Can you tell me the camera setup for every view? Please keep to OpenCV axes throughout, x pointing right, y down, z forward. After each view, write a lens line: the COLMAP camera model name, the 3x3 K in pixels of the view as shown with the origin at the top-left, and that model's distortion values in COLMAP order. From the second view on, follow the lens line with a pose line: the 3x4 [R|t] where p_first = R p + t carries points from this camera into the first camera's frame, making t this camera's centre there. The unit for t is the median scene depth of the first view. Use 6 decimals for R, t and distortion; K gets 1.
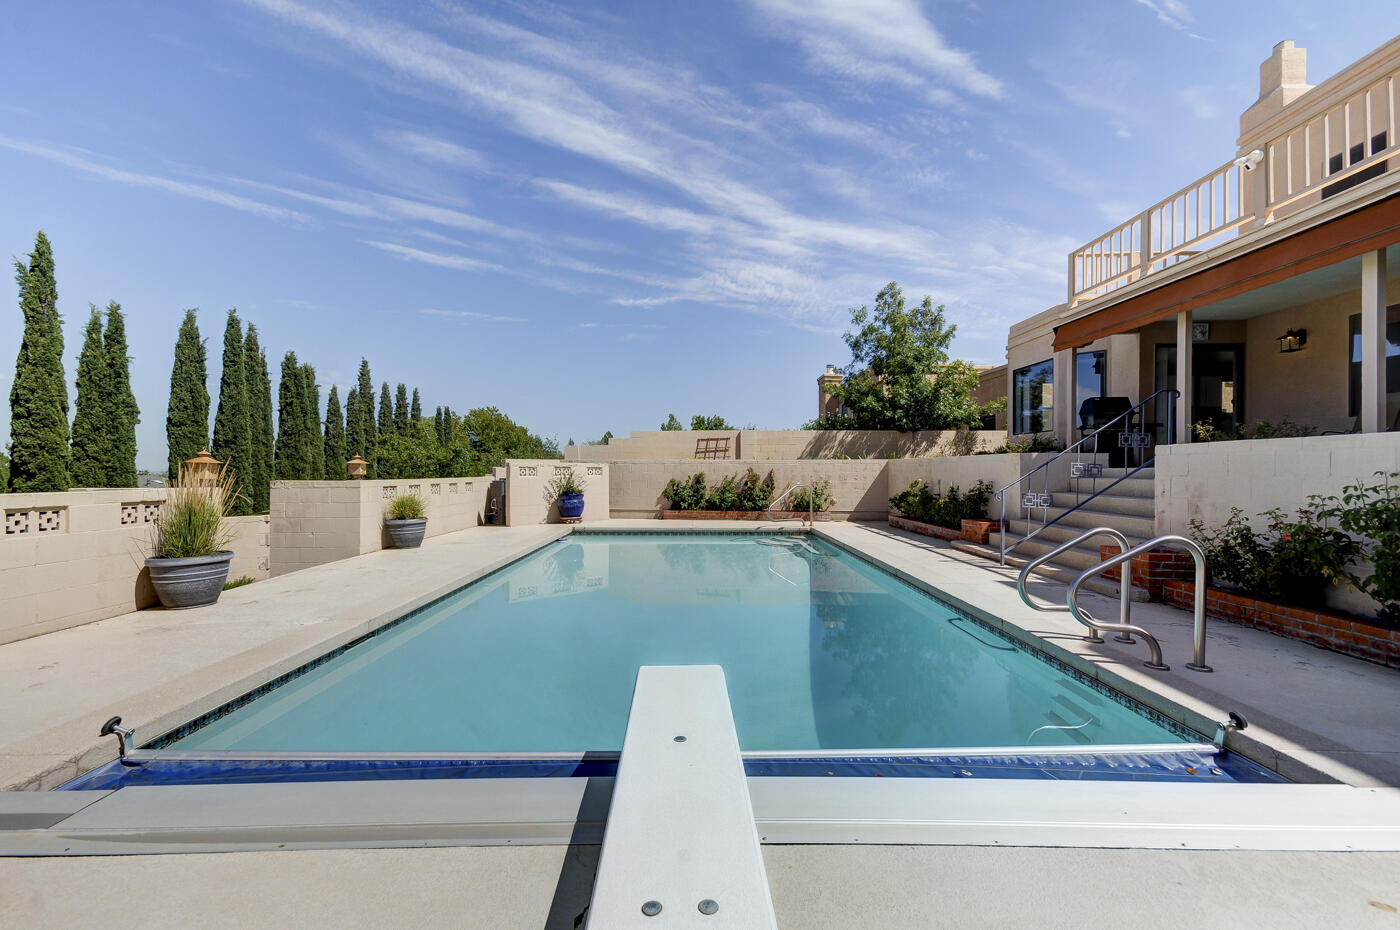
lens RADIAL K [[603.8, 0, 700.0], [0, 603.8, 465.0], [0, 0, 1]] dist [0.030062, -0.000374]
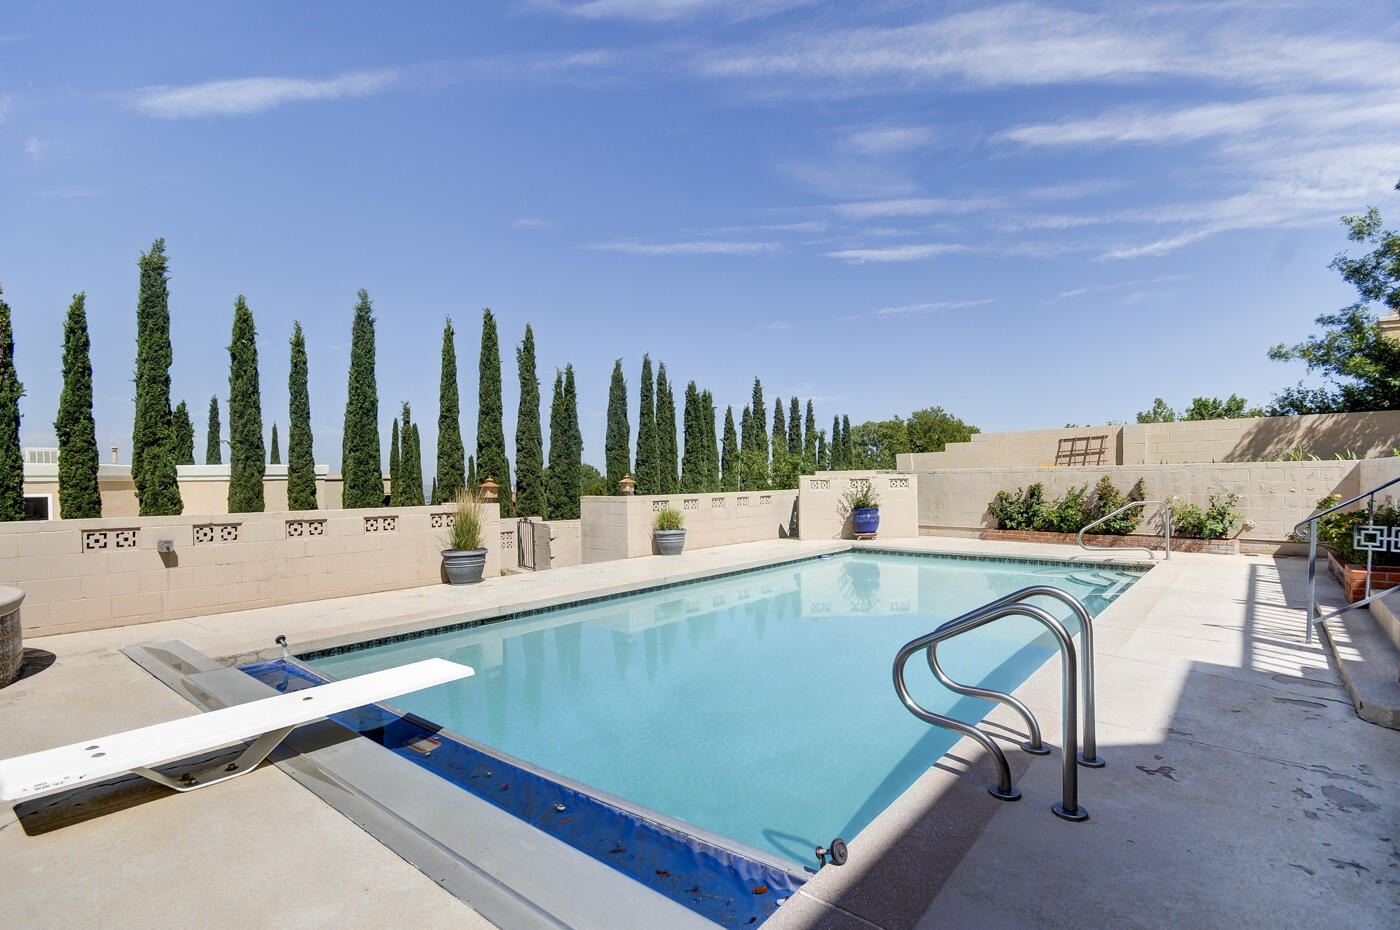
lens RADIAL K [[664.4, 0, 700.8], [0, 664.4, 494.7], [0, 0, 1]] dist [0.001976, -0.008517]
pose [[0.759557, 0.003448, -0.650432, 0.227014], [0.021244, 0.999321, 0.030107, -0.008100], [0.650094, -0.036686, 0.758968, 0.051757]]
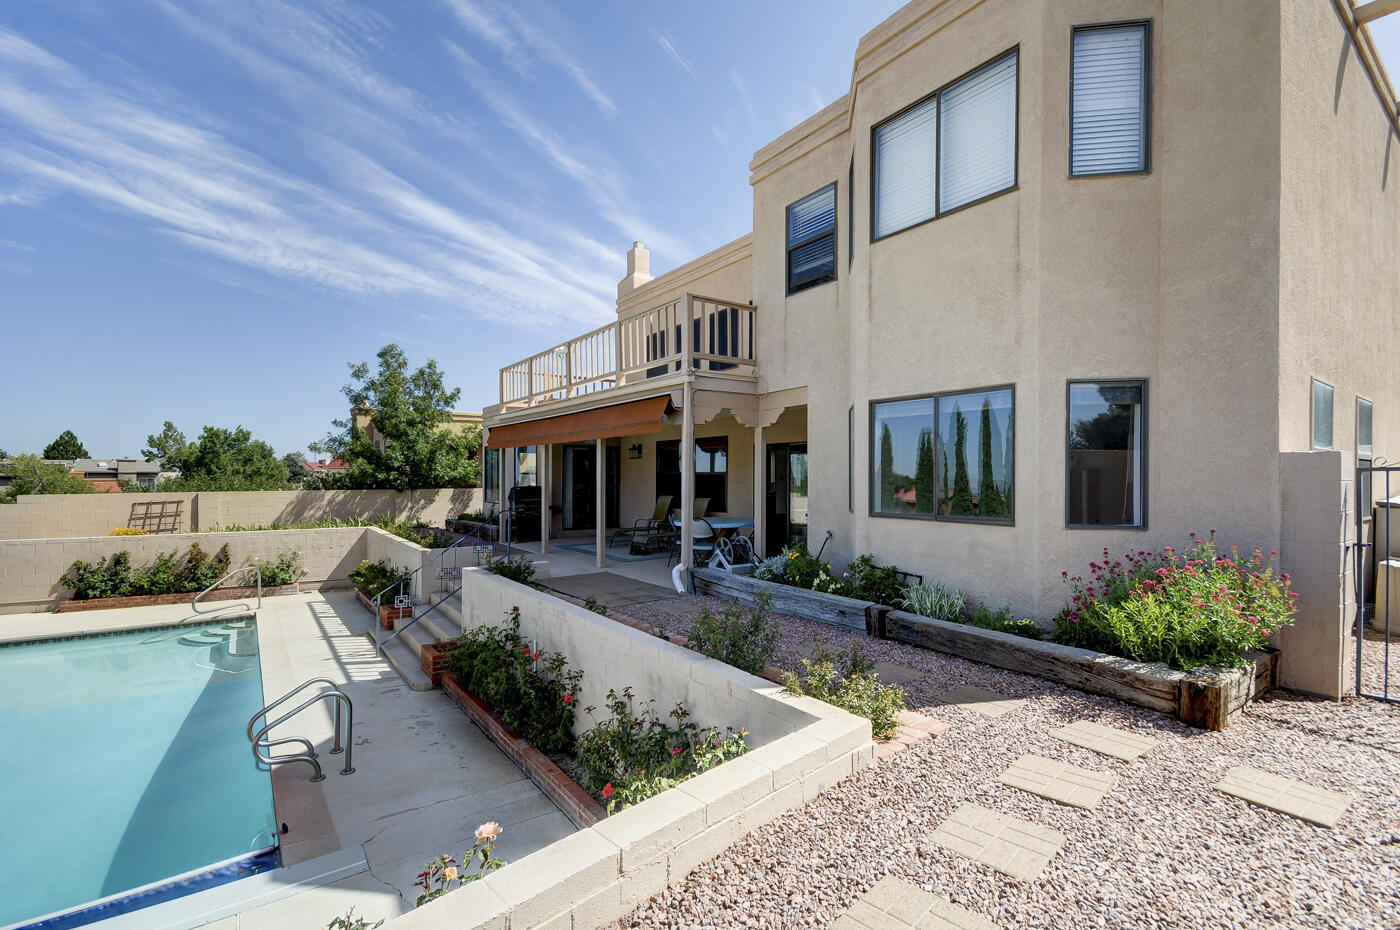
lens RADIAL K [[629.2, 0, 689.2], [0, 629.2, 483.5], [0, 0, 1]] dist [0.047485, -0.018175]
pose [[0.824667, -0.007528, 0.565568, 0.142933], [-0.005786, 0.999747, 0.021744, -0.105524], [-0.565589, -0.021204, 0.824415, -0.198092]]
